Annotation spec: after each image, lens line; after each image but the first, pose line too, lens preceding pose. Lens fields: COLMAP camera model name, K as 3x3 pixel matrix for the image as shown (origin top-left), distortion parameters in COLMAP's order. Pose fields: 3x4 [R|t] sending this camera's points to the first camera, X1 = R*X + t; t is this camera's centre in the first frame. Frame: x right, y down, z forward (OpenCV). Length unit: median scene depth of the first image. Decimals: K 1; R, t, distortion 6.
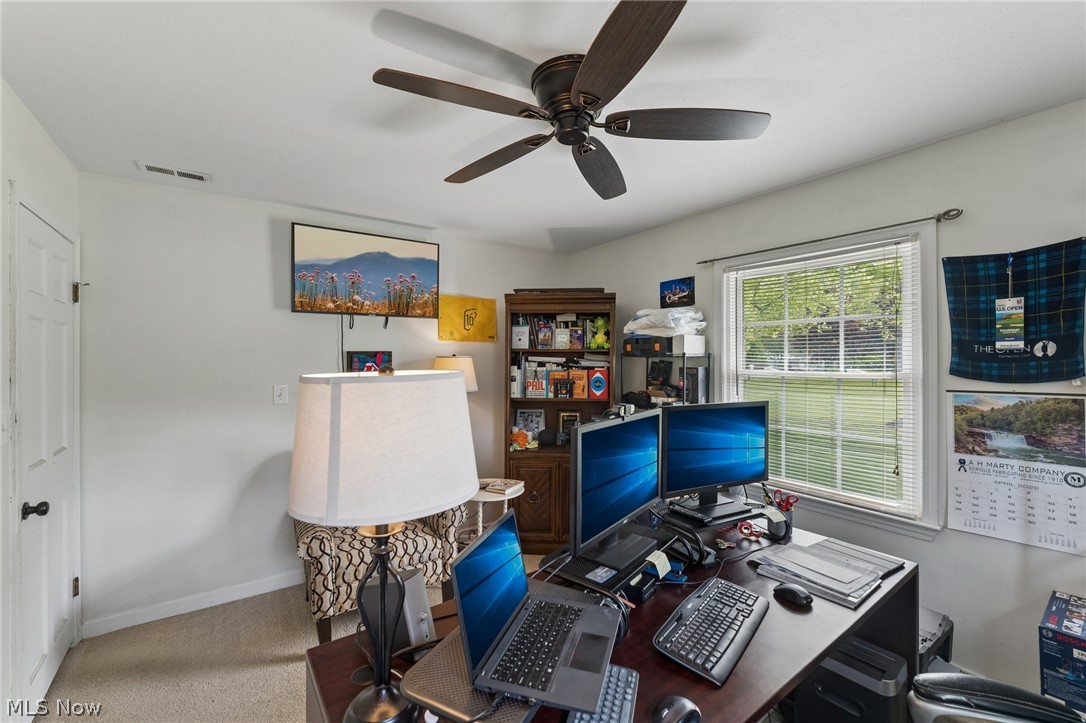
lens RADIAL K [[443.5, 0, 542.2], [0, 443.5, 360.7], [0, 0, 1]] dist [0.000856, -0.000027]
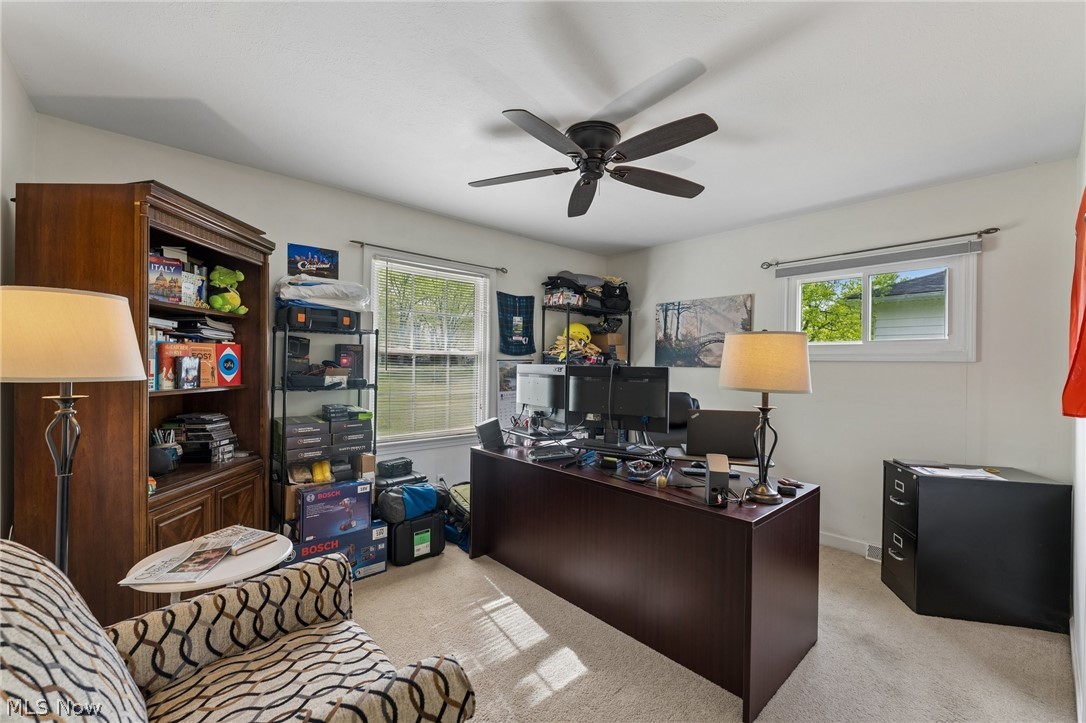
lens RADIAL K [[443.5, 0, 542.2], [0, 443.5, 363.6], [0, 0, 1]] dist [0.000856, -0.000027]
pose [[-0.103930, -0.001766, 0.994583, -0.698692], [-0.008467, 0.999964, 0.000891, 0.053214], [-0.994549, -0.008329, -0.103941, 0.681465]]
